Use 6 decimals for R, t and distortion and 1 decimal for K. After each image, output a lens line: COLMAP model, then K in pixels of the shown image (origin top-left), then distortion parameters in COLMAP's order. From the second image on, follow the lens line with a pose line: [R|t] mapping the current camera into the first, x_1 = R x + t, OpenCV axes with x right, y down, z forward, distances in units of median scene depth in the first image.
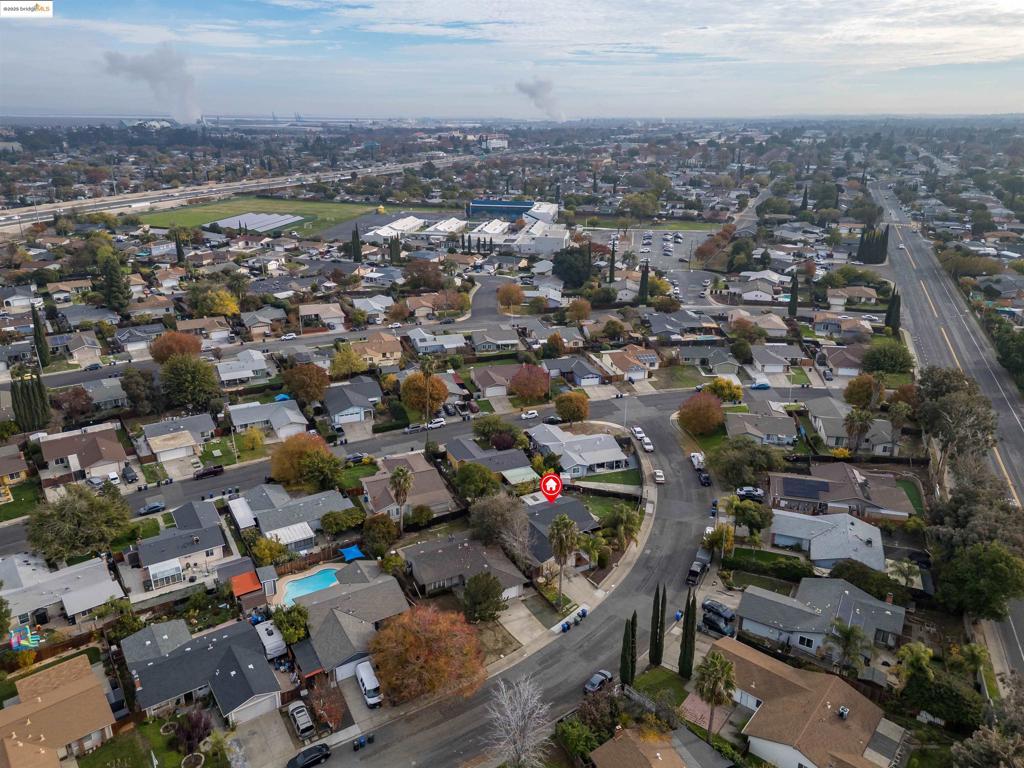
lens RADIAL K [[719.0, 0, 506.2], [0, 719.0, 380.4], [0, 0, 1]] dist [0.093421, -0.104558]
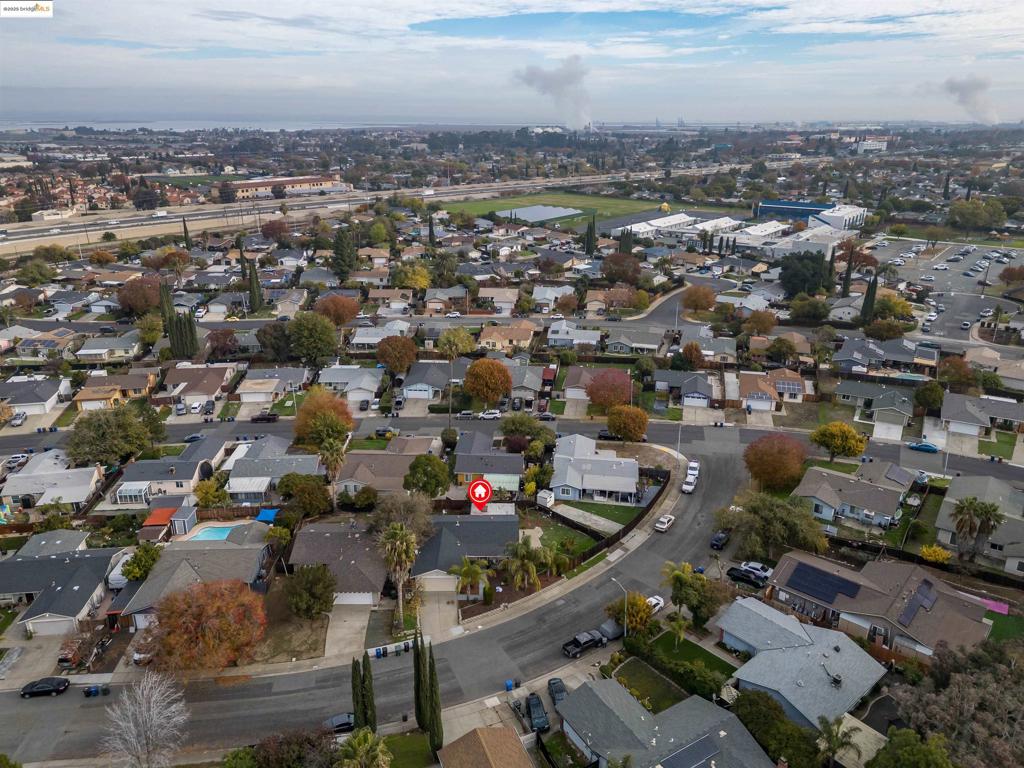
lens RADIAL K [[719.0, 0, 506.2], [0, 719.0, 380.4], [0, 0, 1]] dist [0.093421, -0.104558]
pose [[0.883880, 0.155412, -0.441138, 0.257837], [-0.158085, 0.986940, 0.030950, -0.012779], [0.440187, 0.042381, 0.896905, 0.135079]]
